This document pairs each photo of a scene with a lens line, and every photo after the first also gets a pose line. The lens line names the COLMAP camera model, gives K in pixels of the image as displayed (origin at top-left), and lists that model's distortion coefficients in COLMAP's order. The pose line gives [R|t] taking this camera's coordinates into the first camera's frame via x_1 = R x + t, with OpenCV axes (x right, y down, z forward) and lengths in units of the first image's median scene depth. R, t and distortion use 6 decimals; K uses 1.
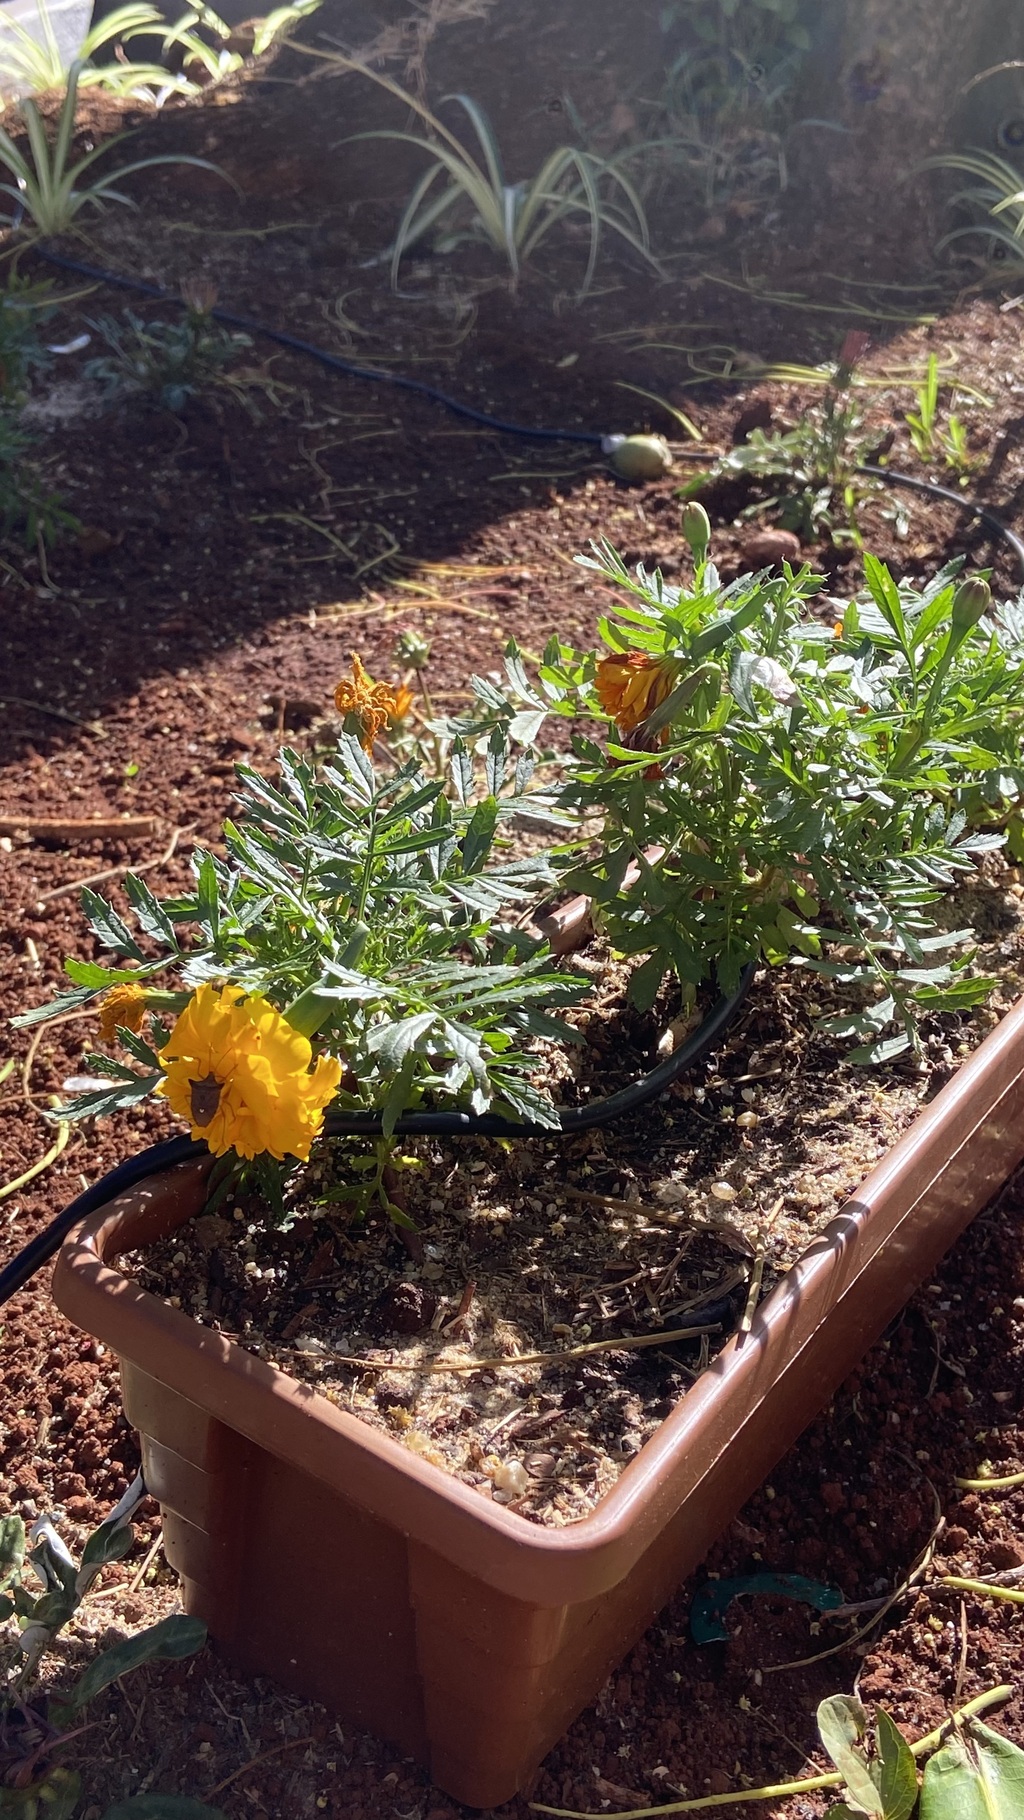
lens RADIAL K [[2028.9, 0, 542.3], [0, 2028.9, 885.7], [0, 0, 1]] dist [0.066448, -0.036465]
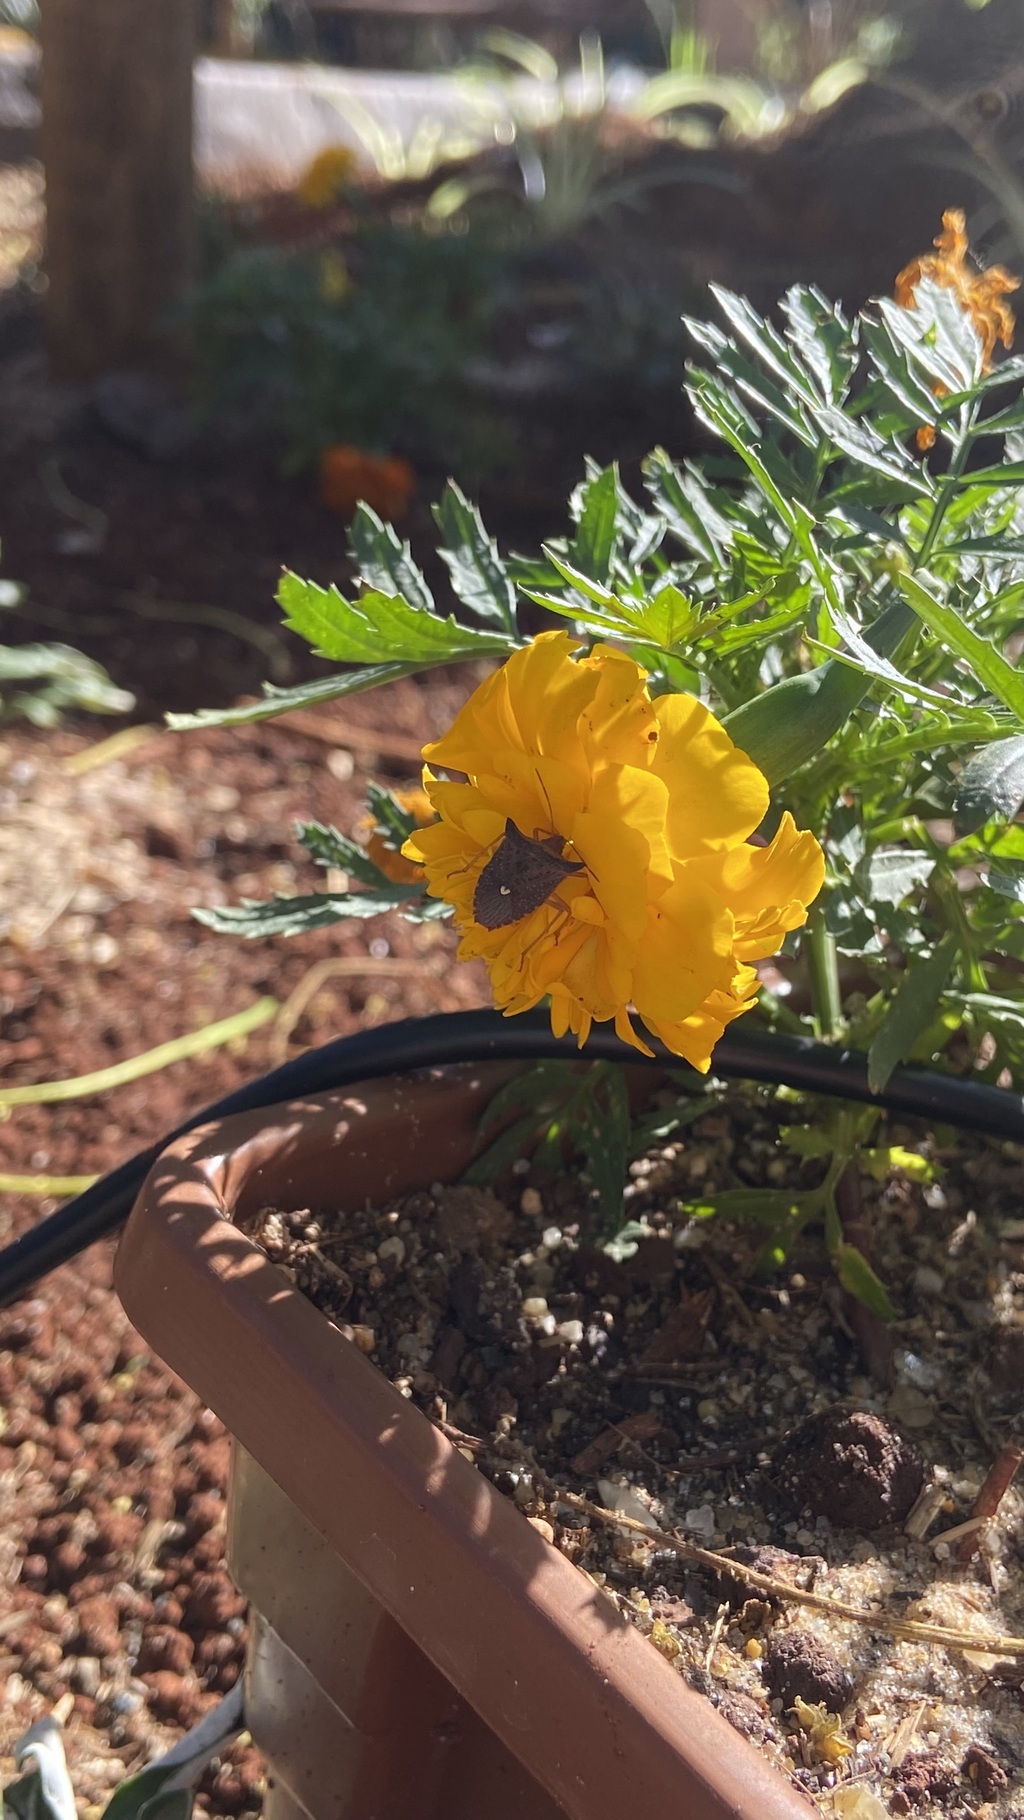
lens RADIAL K [[2040.3, 0, 511.8], [0, 2040.3, 904.3], [0, 0, 1]] dist [0.107379, -0.143588]
pose [[0.962857, 0.176425, -0.204404, -0.069604], [-0.191309, 0.979968, -0.055342, 0.126704], [0.190545, 0.092391, 0.977321, 0.540563]]
